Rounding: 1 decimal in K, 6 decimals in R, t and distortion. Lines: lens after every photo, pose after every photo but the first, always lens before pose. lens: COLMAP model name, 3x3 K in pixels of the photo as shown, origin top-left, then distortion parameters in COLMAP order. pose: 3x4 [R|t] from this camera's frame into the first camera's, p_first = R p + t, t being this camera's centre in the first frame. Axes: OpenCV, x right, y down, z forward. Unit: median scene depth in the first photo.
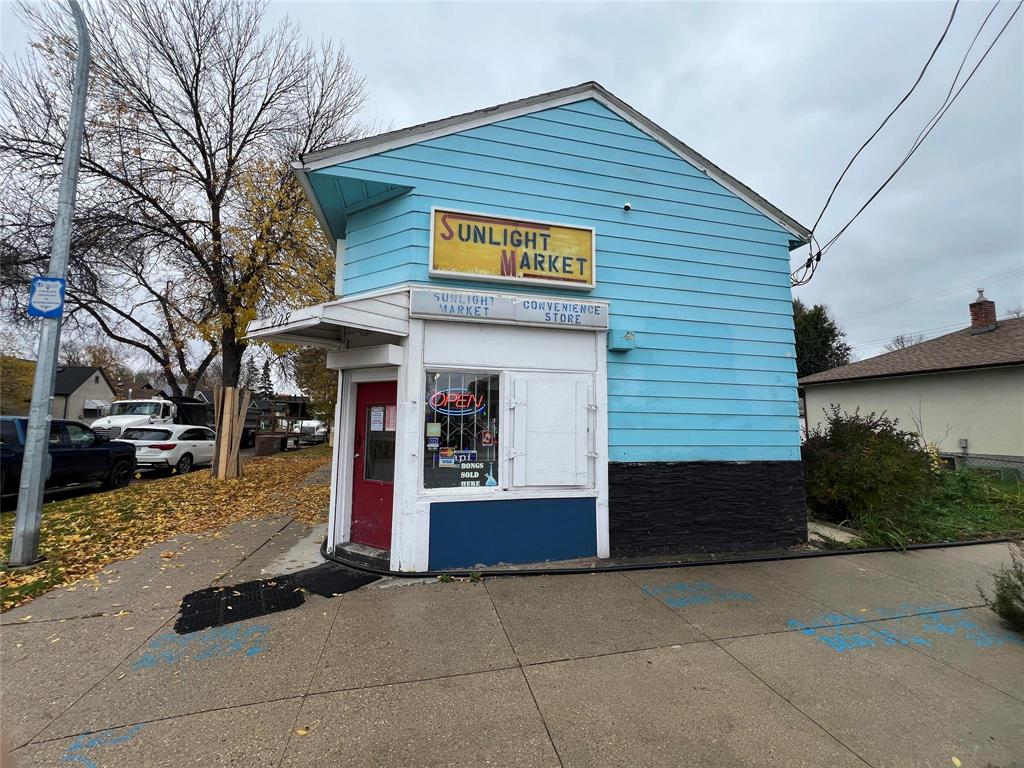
lens RADIAL K [[408.0, 0, 515.3], [0, 408.0, 382.0], [0, 0, 1]] dist [-0.002059, 0.000144]
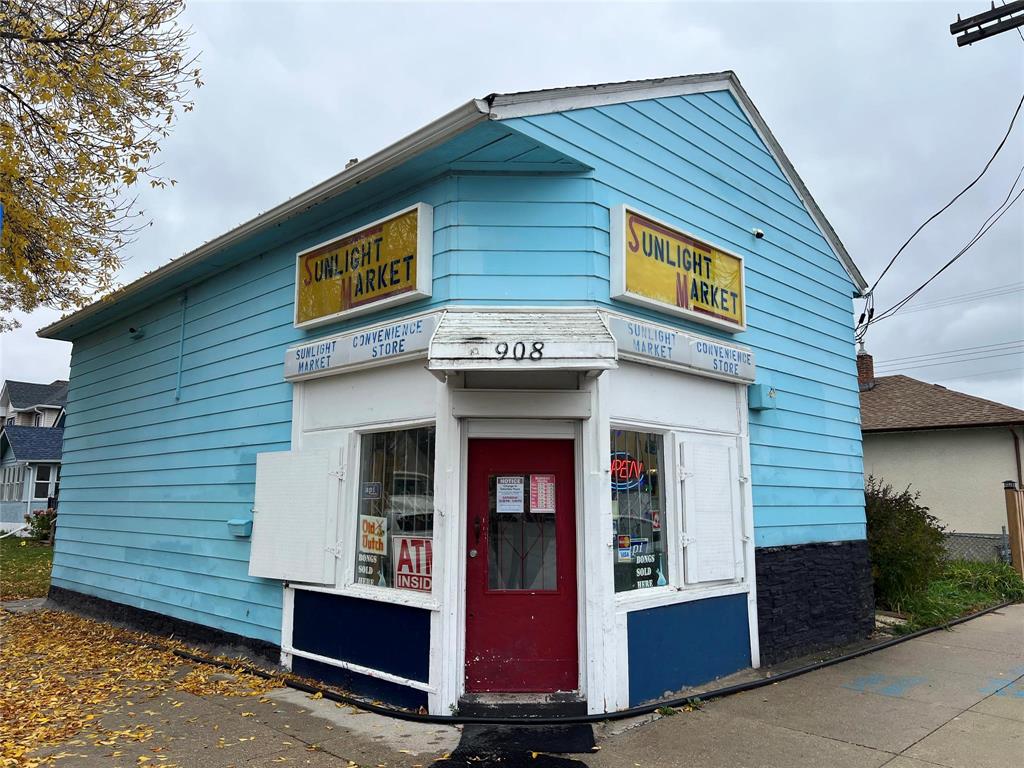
lens RADIAL K [[768.6, 0, 515.5], [0, 768.6, 385.1], [0, 0, 1]] dist [0.042171, -0.041792]
pose [[0.851287, 0.067420, 0.520350, -1.026406], [-0.045239, 0.997449, -0.055226, -0.019940], [-0.522746, 0.023473, 0.852165, -0.068121]]
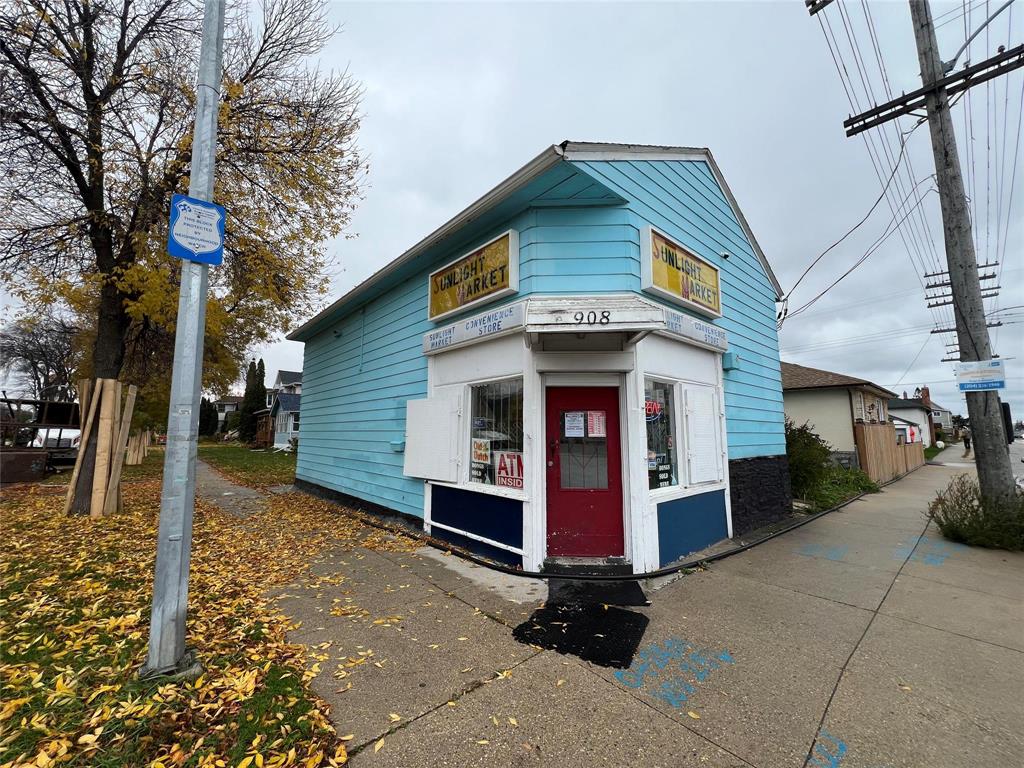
lens RADIAL K [[408.0, 0, 509.9], [0, 408.0, 381.6], [0, 0, 1]] dist [-0.002059, 0.000144]
pose [[0.887336, 0.047729, 0.458646, -0.961508], [-0.038167, 0.998818, -0.030101, 0.024063], [-0.459541, 0.009205, 0.888109, 0.214008]]
